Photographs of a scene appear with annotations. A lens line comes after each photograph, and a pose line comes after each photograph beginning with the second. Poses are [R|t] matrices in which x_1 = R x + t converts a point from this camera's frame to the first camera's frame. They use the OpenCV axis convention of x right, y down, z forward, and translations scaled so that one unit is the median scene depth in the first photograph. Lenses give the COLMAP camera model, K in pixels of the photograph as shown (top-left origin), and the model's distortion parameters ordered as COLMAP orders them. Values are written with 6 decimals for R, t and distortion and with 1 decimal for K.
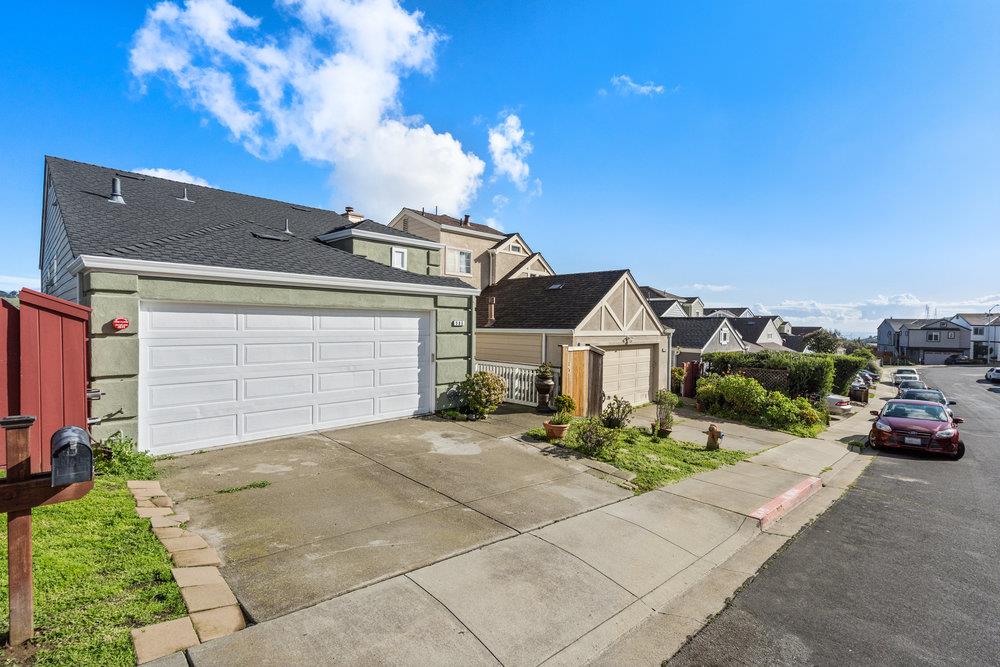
lens RADIAL K [[464.5, 0, 498.0], [0, 464.5, 341.1], [0, 0, 1]] dist [-0.002955, -0.000148]
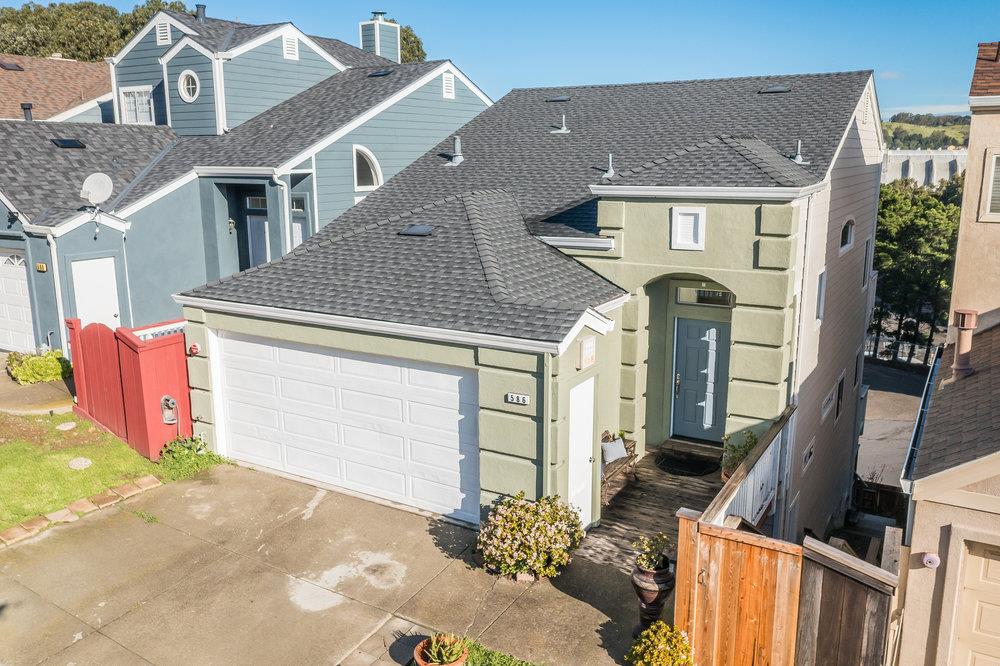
lens RADIAL K [[796.9, 0, 503.9], [0, 796.9, 329.9], [0, 0, 1]] dist [-0.008380, 0.000651]
pose [[0.229417, 0.194757, -0.953644, 0.833376], [-0.027346, 0.980680, 0.193700, -0.314379], [0.972944, -0.018360, 0.230311, 0.800582]]
